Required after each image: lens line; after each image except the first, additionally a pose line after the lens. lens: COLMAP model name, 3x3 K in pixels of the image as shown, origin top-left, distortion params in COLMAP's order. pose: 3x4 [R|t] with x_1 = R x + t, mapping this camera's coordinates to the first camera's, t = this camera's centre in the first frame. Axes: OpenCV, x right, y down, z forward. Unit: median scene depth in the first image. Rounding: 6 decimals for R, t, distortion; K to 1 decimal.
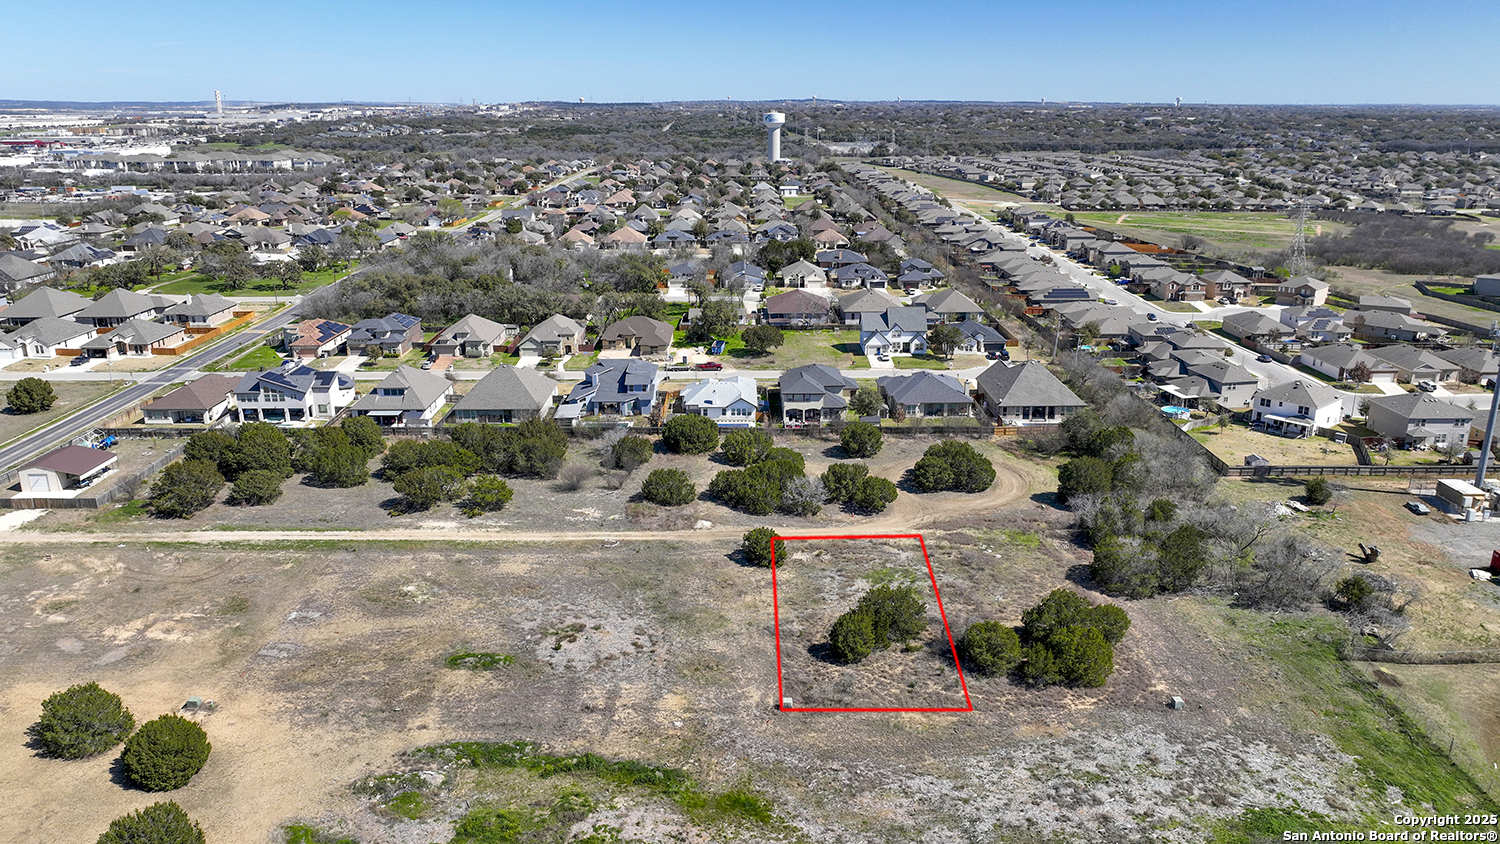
lens RADIAL K [[1068.6, 0, 752.8], [0, 1068.6, 417.9], [0, 0, 1]] dist [-0.001539, -0.002741]
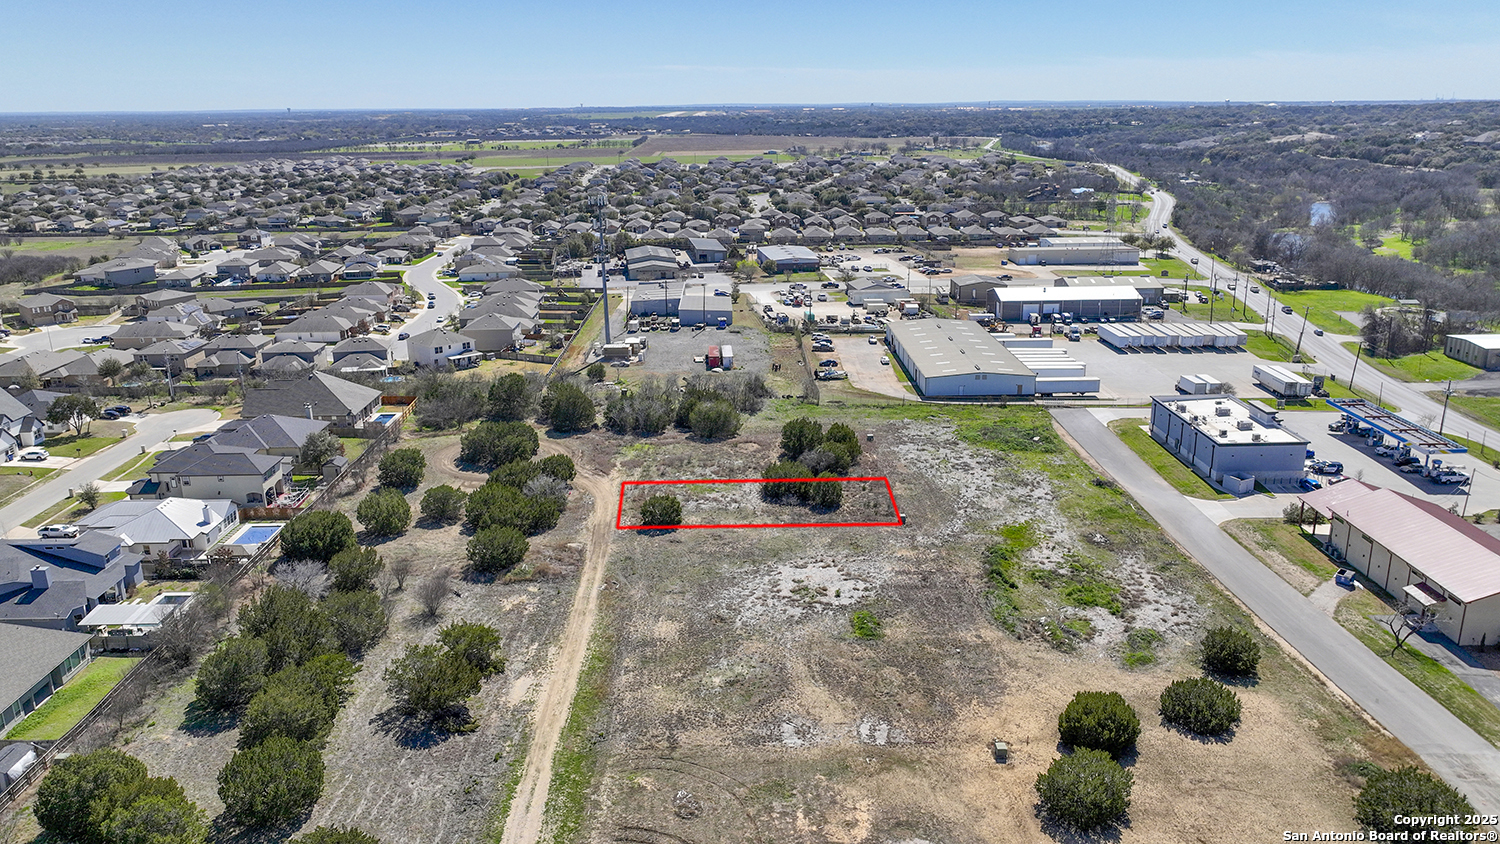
lens RADIAL K [[1082.8, 0, 757.7], [0, 1082.8, 417.1], [0, 0, 1]] dist [-0.001301, -0.001087]
pose [[-0.014544, -0.277457, 0.960628, -0.989156], [0.293816, 0.917130, 0.269342, -0.227905], [-0.955751, 0.286165, 0.068183, 0.781073]]
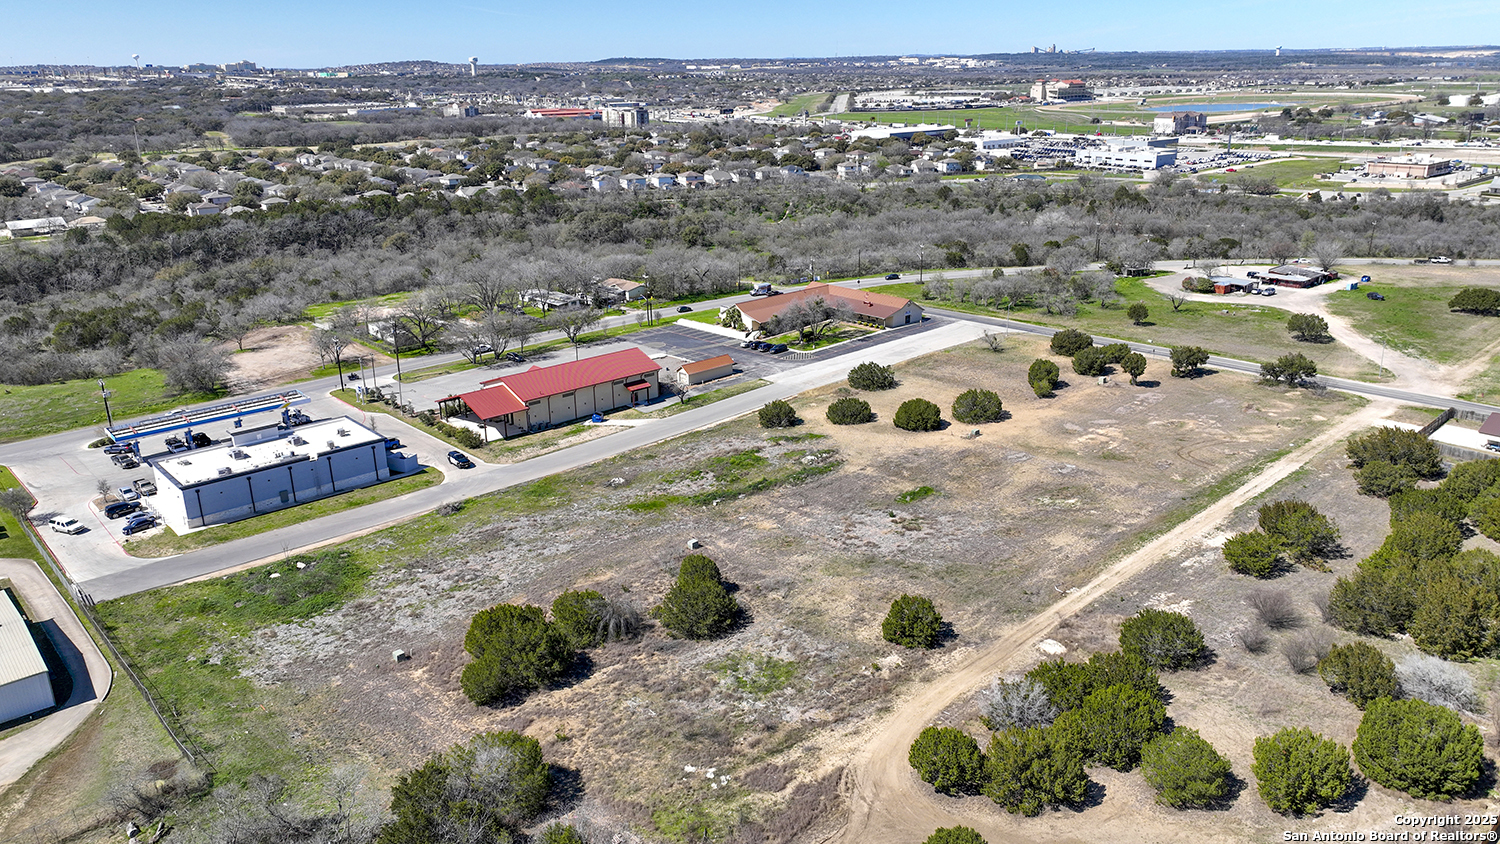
lens RADIAL K [[1068.6, 0, 752.8], [0, 1068.6, 417.9], [0, 0, 1]] dist [-0.001539, -0.002741]
pose [[-0.744778, 0.221773, -0.629383, 0.554091], [-0.176154, 0.844368, 0.505977, -0.381535], [0.643643, 0.487709, -0.589800, 1.281967]]
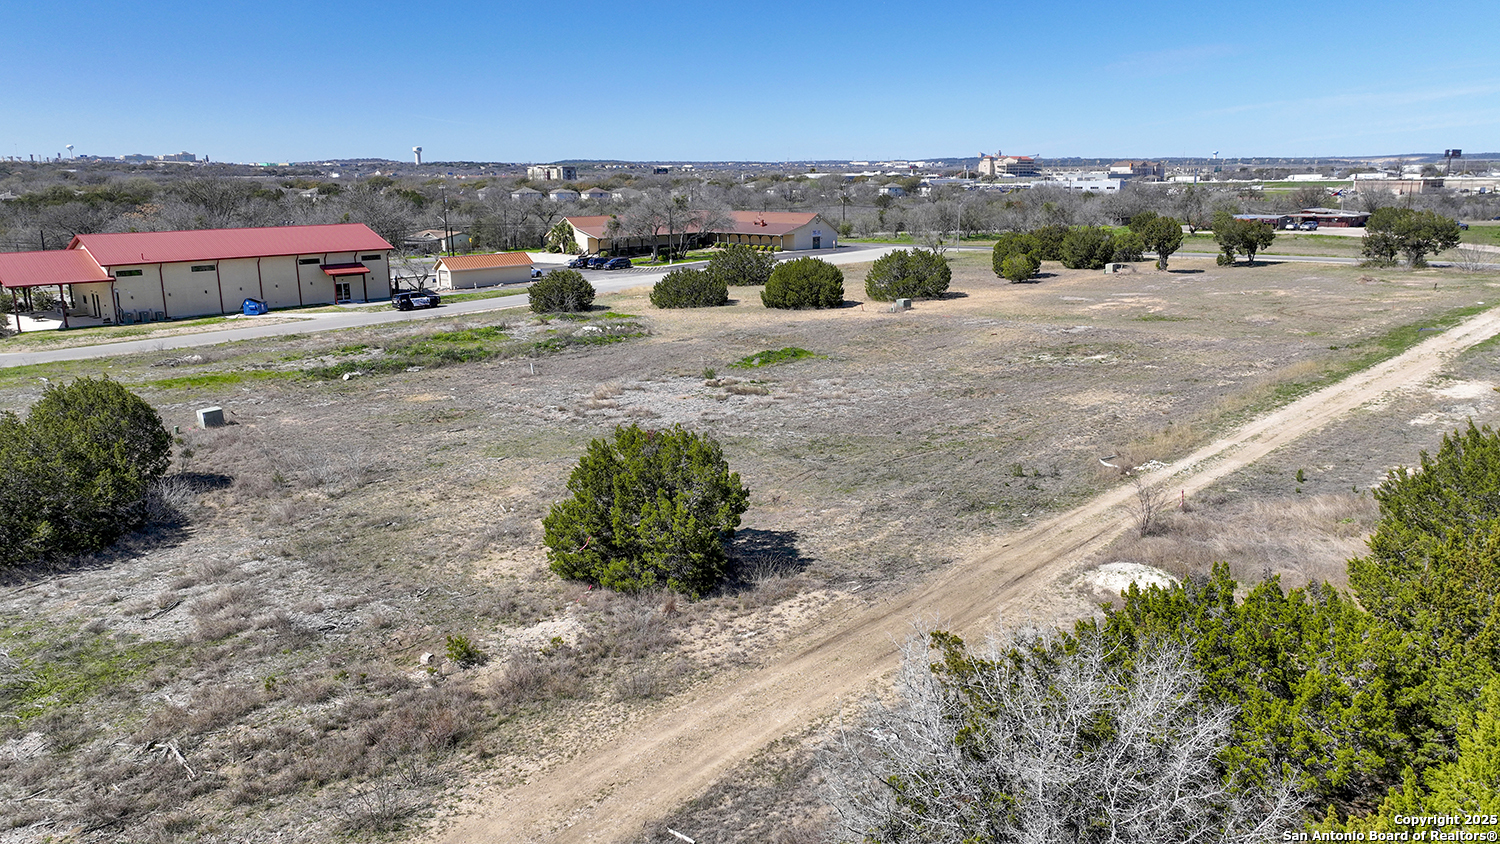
lens RADIAL K [[1068.6, 0, 752.8], [0, 1068.6, 417.9], [0, 0, 1]] dist [-0.001539, -0.002741]
pose [[-0.717534, 0.163724, -0.677007, 0.145639], [-0.189179, 0.889634, 0.415648, 0.000685], [0.670340, 0.426317, -0.607370, 1.114607]]
